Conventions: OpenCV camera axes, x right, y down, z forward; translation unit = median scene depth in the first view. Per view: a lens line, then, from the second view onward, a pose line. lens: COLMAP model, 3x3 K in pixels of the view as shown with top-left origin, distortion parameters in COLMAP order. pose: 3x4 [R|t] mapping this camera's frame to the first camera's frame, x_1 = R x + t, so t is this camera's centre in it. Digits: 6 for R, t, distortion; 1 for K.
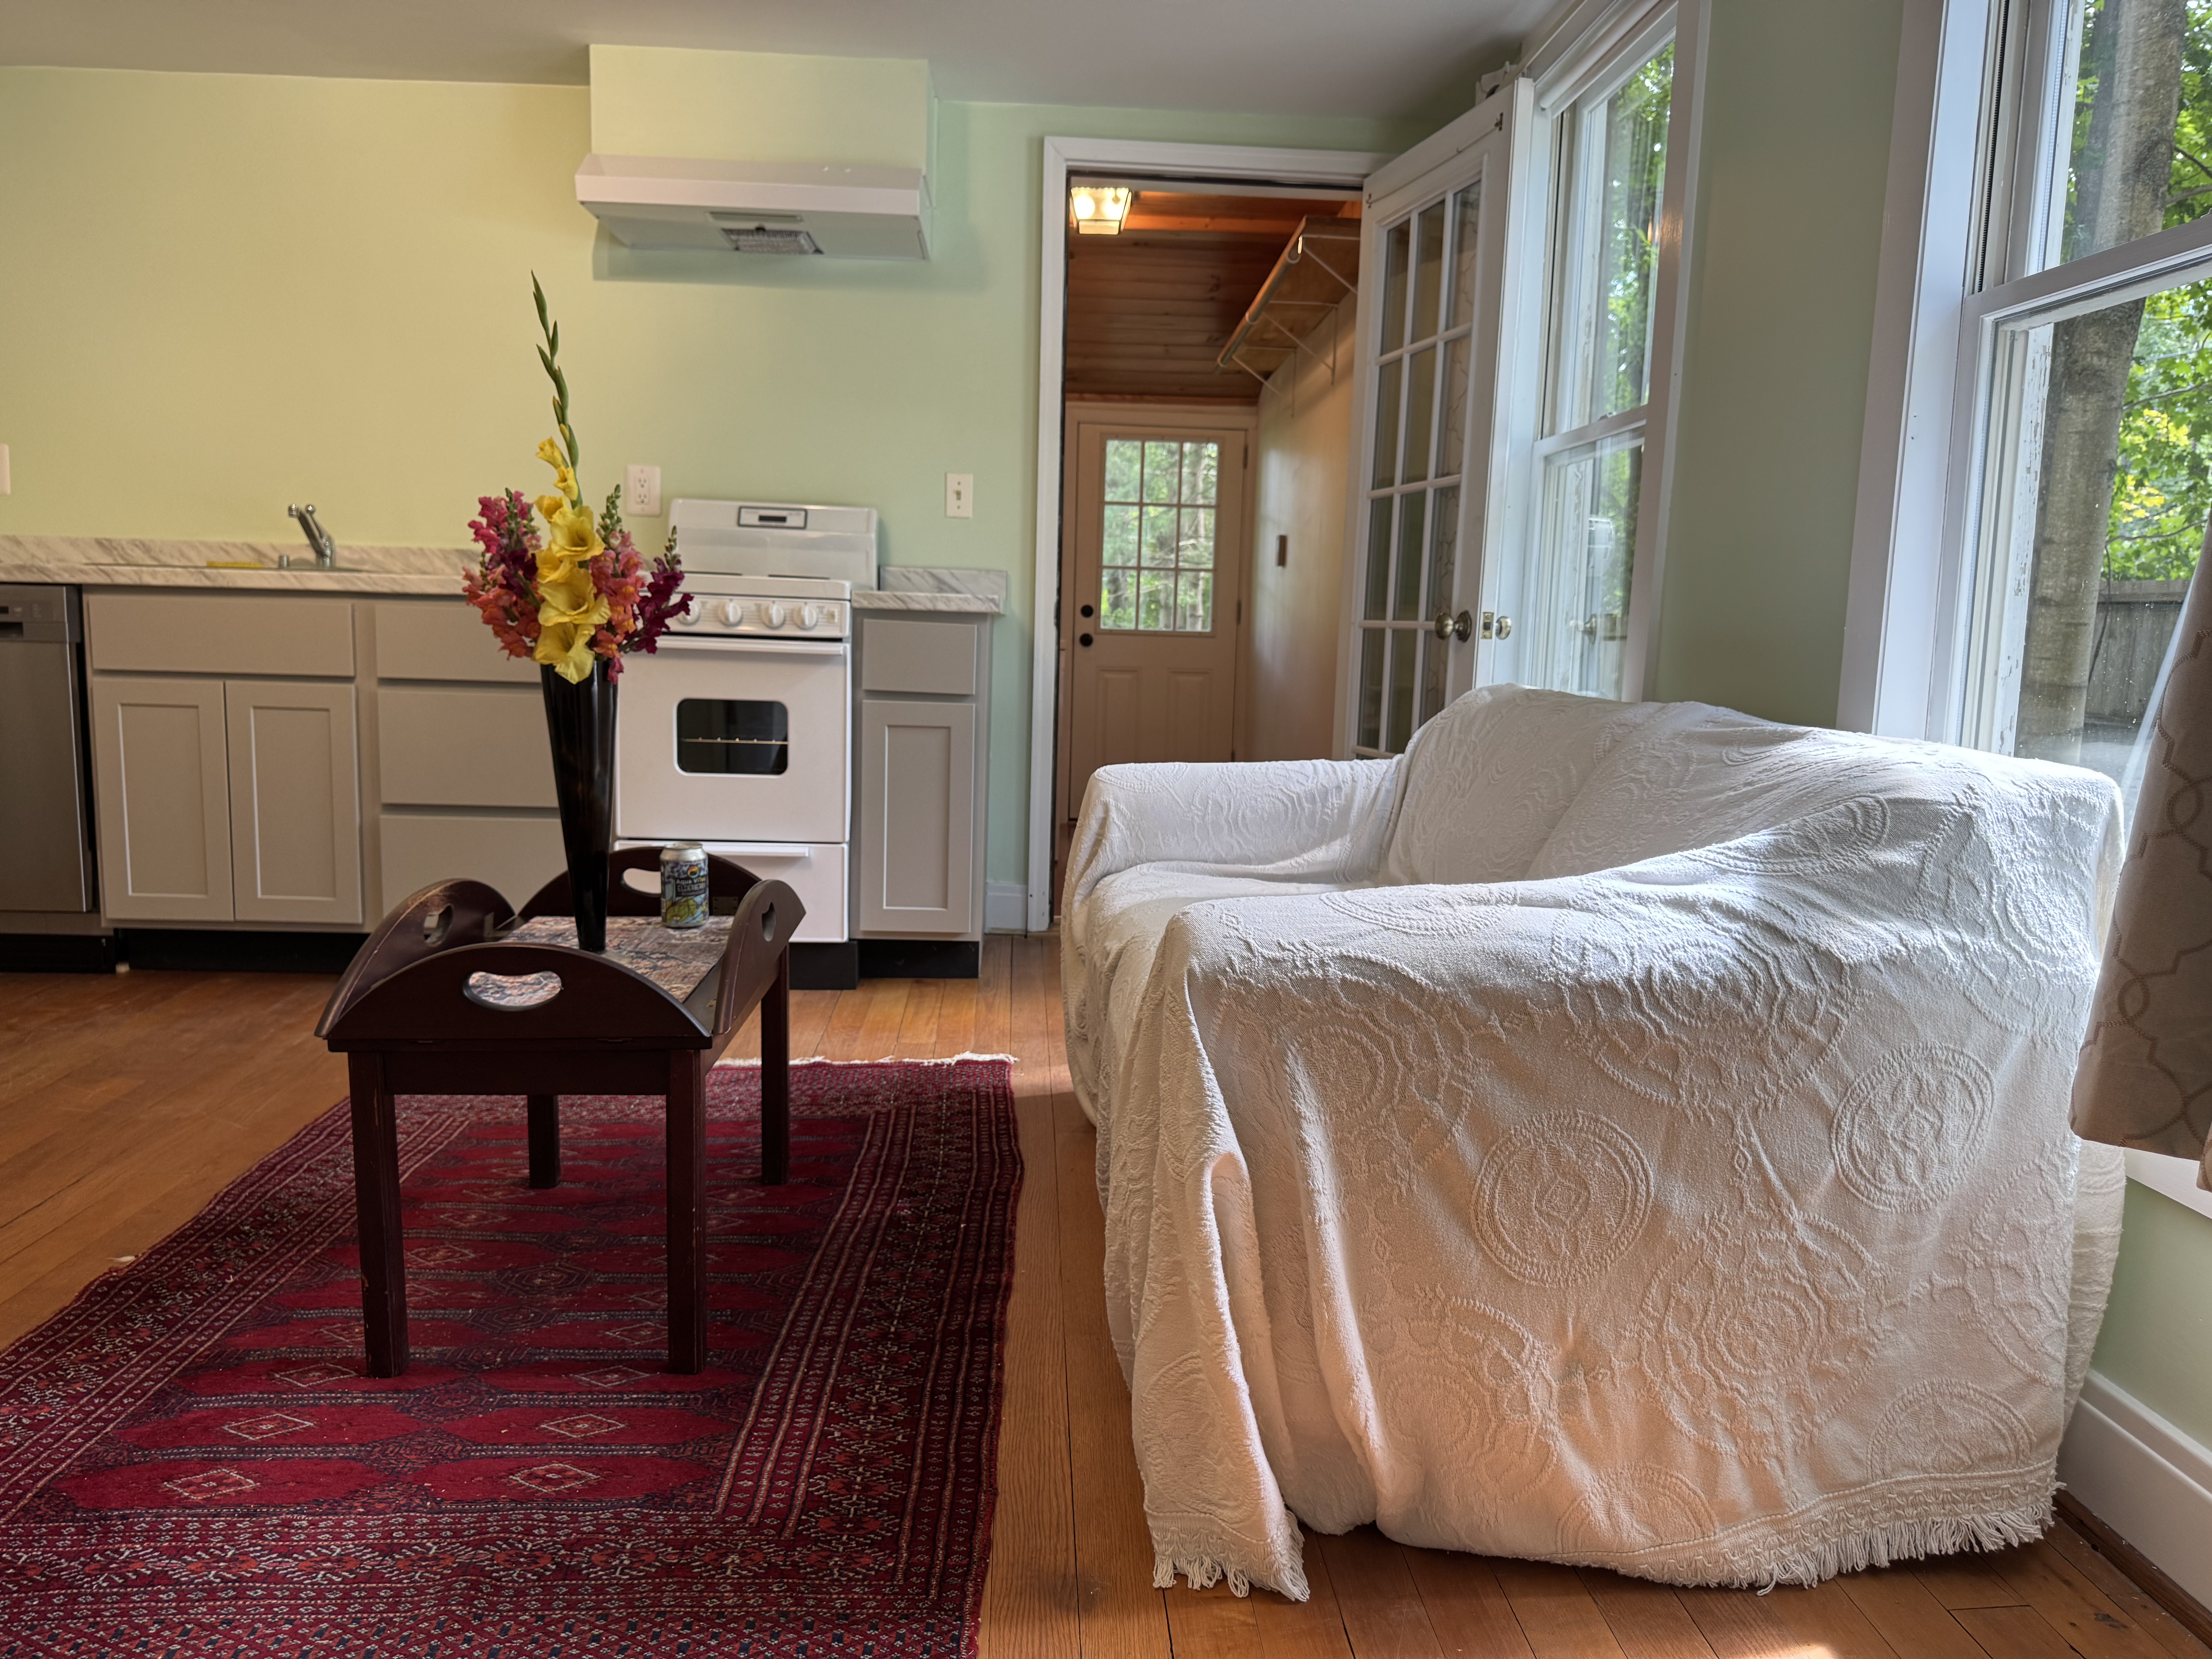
lens RADIAL K [[1554.6, 0, 1119.2], [0, 1554.6, 842.5], [0, 0, 1]] dist [0.059831, -0.074043]
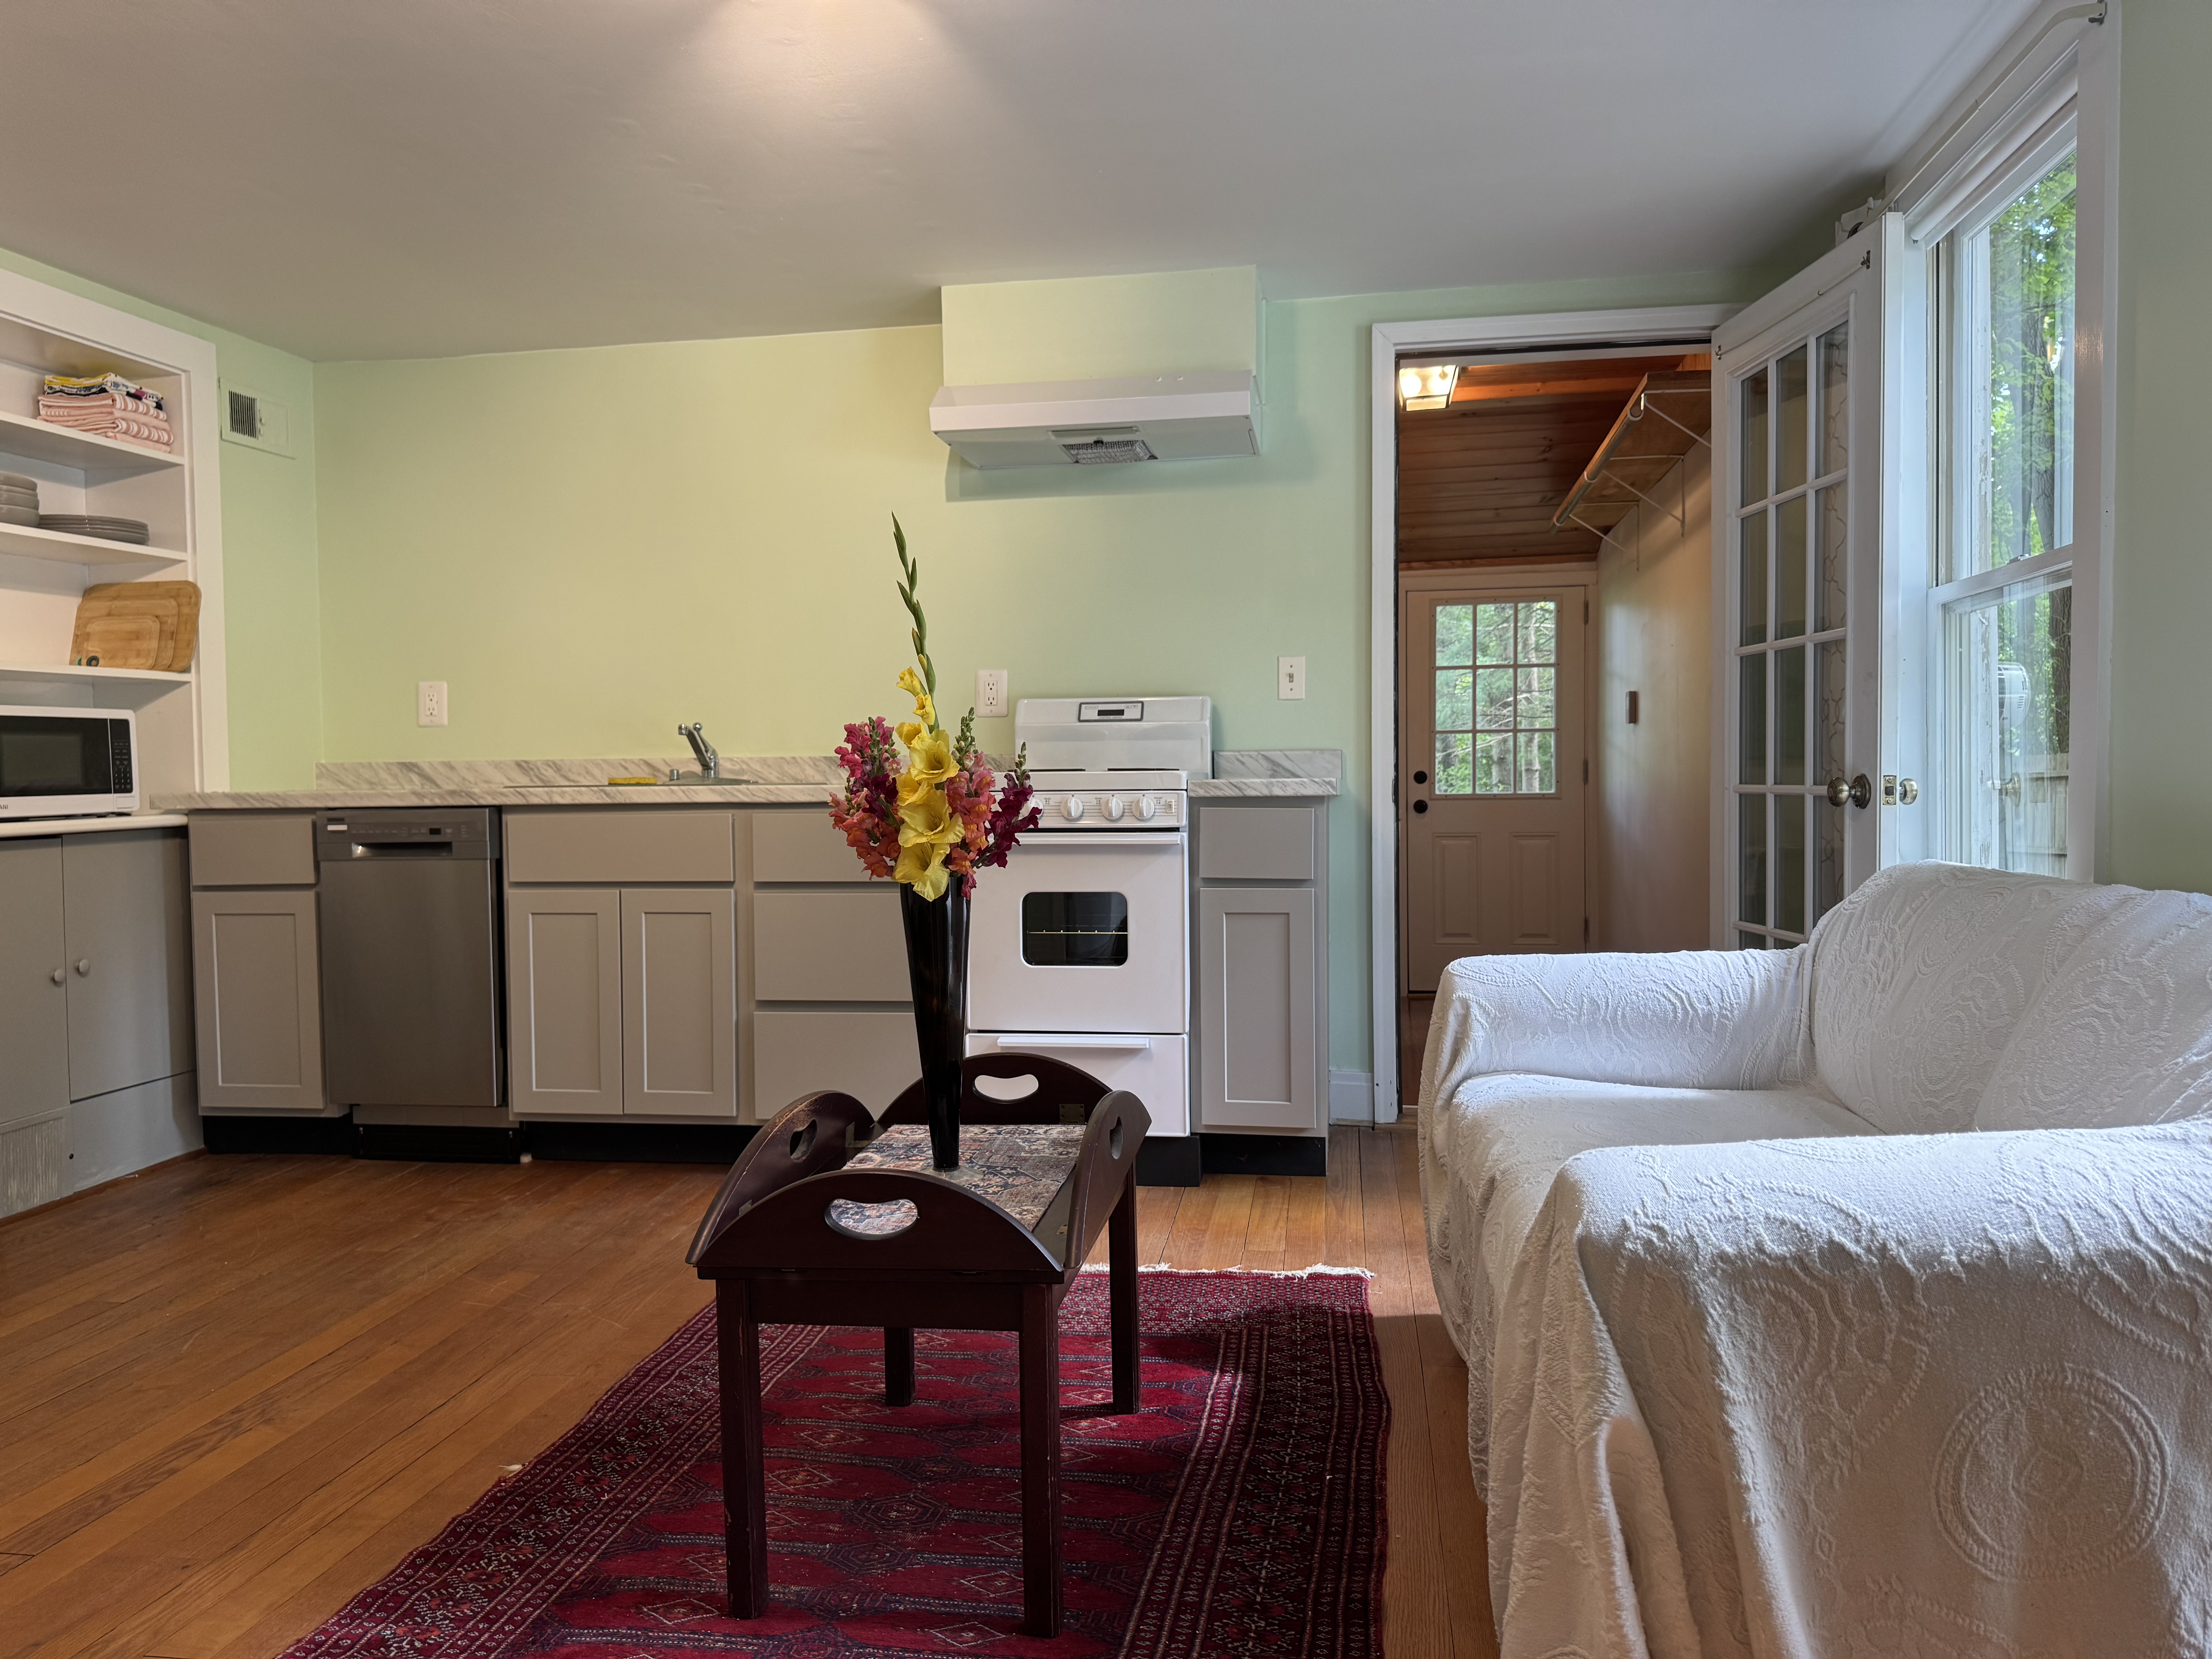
lens RADIAL K [[1554.6, 0, 1104.6], [0, 1554.6, 831.3], [0, 0, 1]] dist [0.059831, -0.074043]
pose [[0.975846, -0.034591, -0.215705, -0.010651], [0.010698, 0.993767, -0.110964, -0.019368], [0.218199, 0.105976, 0.970133, 0.024094]]
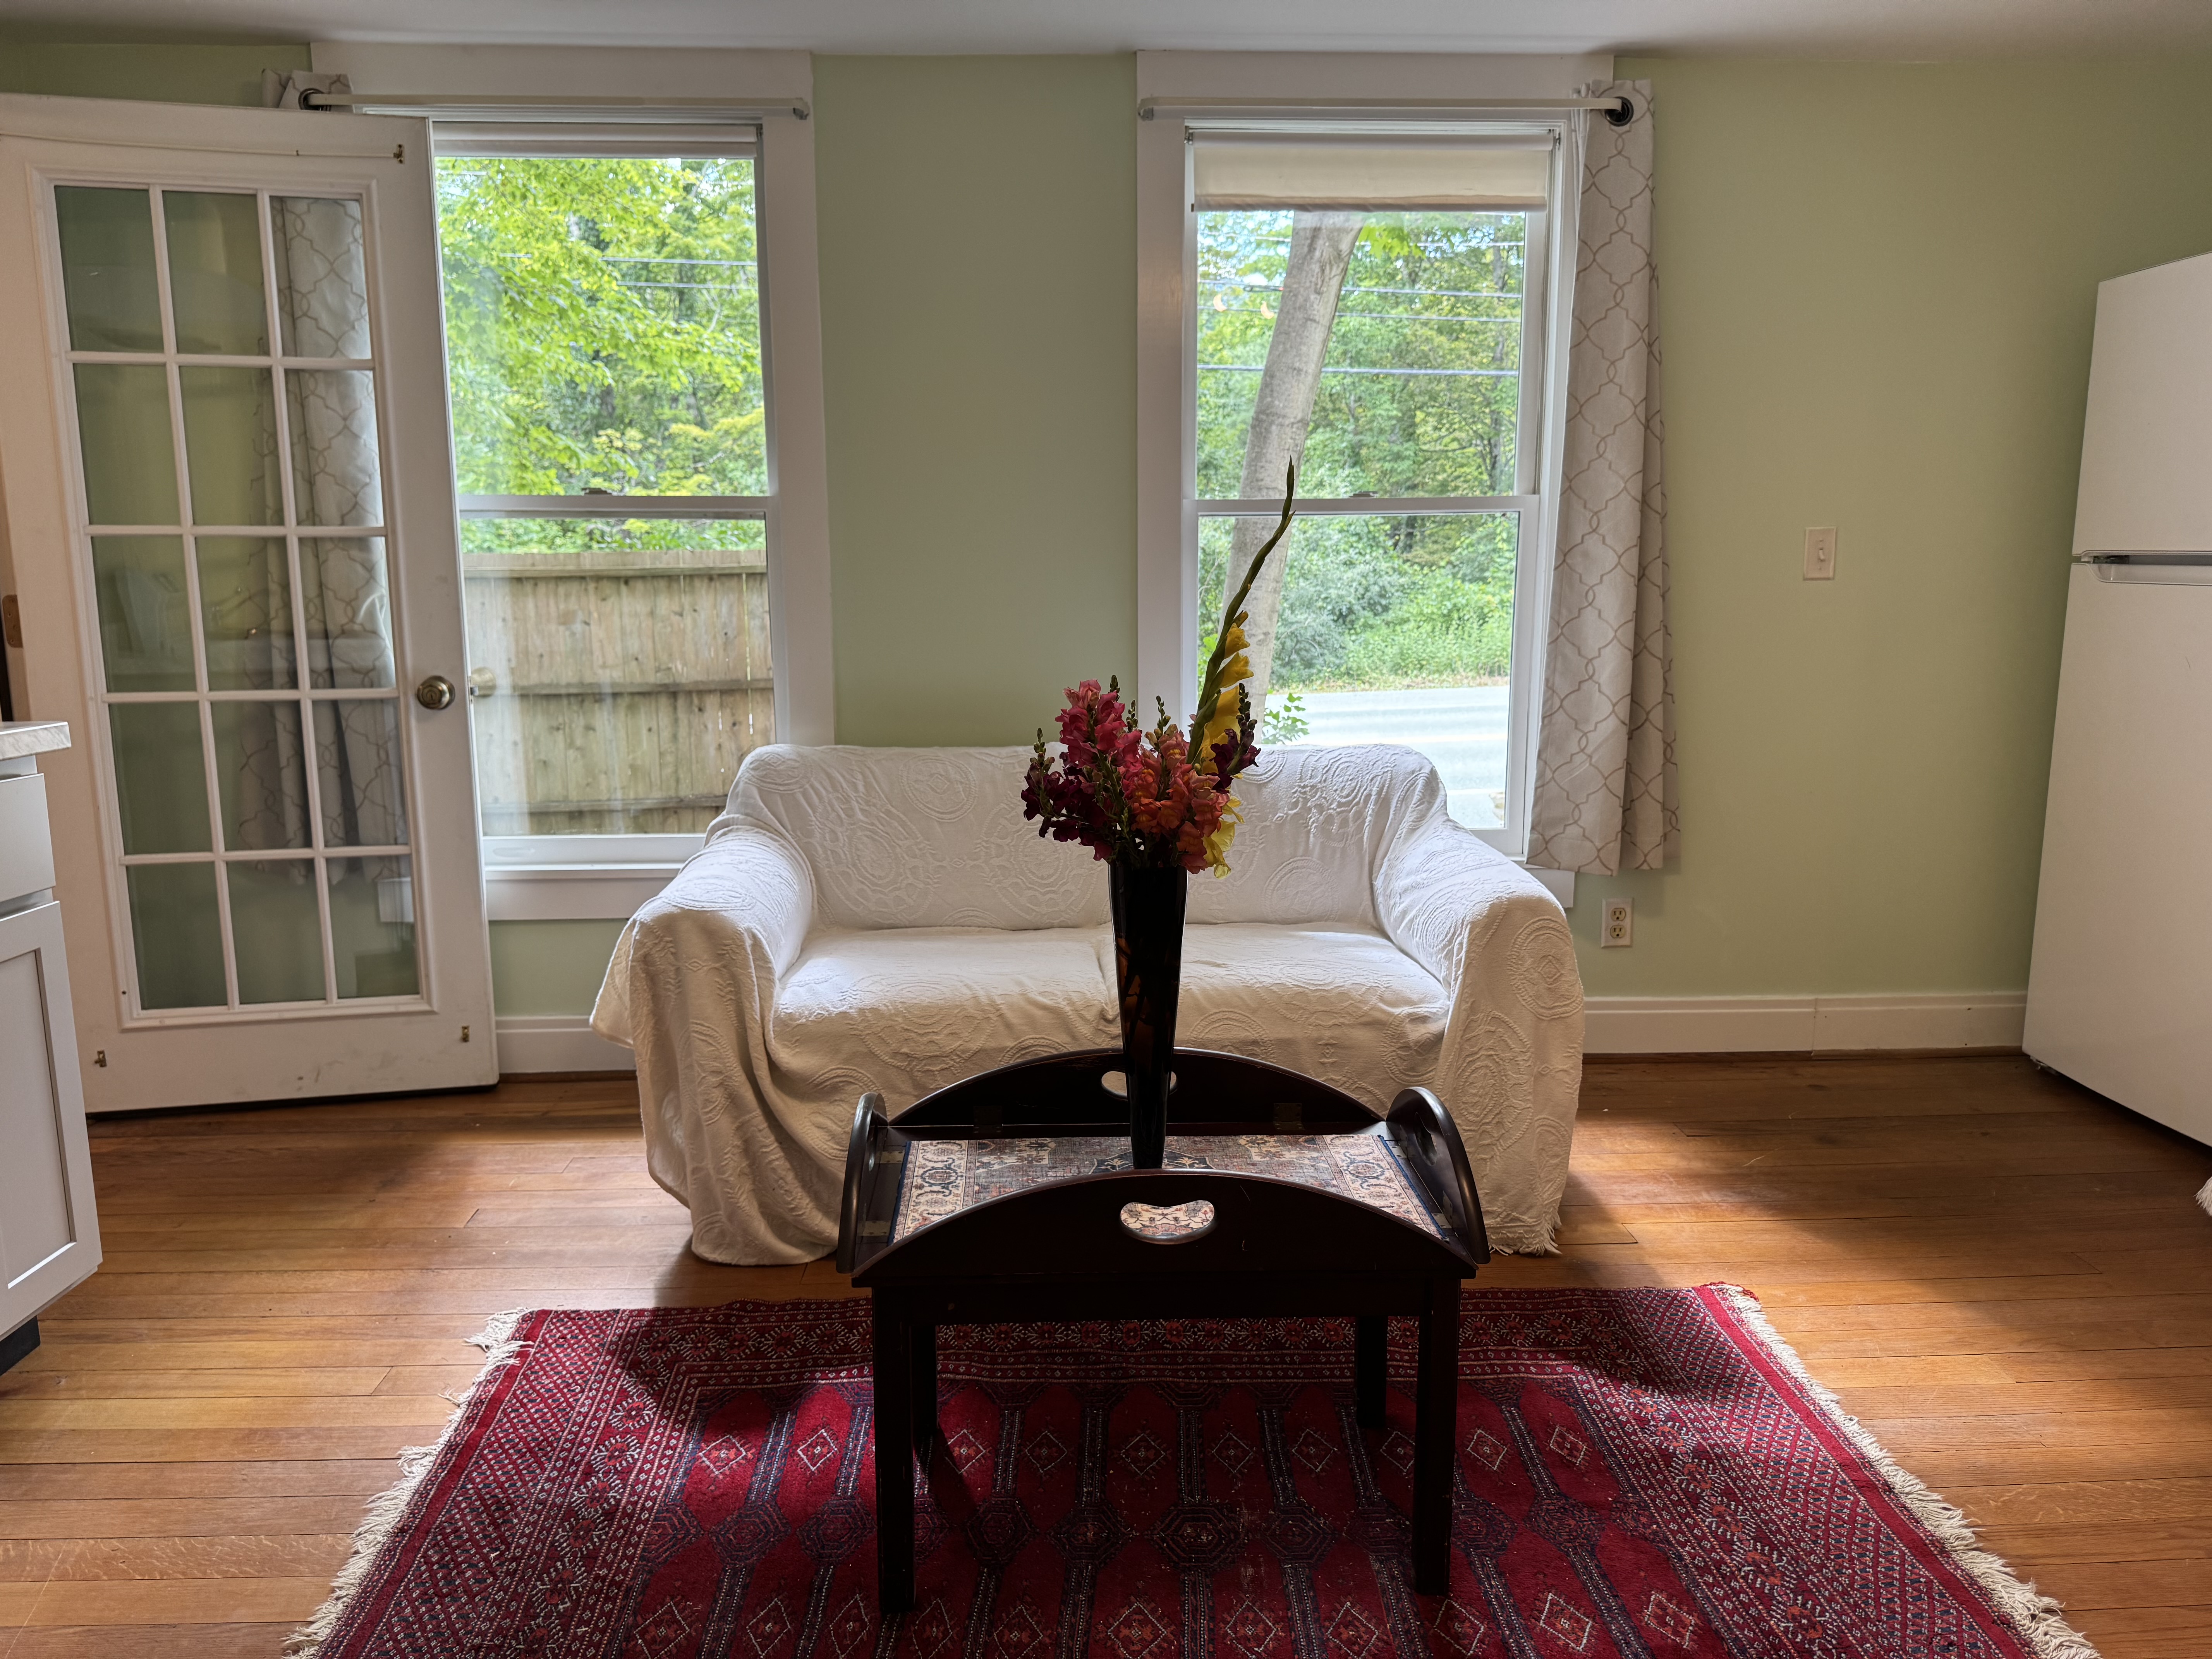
lens RADIAL K [[1554.6, 0, 1116.6], [0, 1554.6, 841.1], [0, 0, 1]] dist [0.059831, -0.074043]
pose [[0.010578, -0.200077, 0.979723, -0.705794], [0.144224, 0.969839, 0.196501, -0.177948], [-0.989489, 0.139221, 0.039114, 0.574809]]
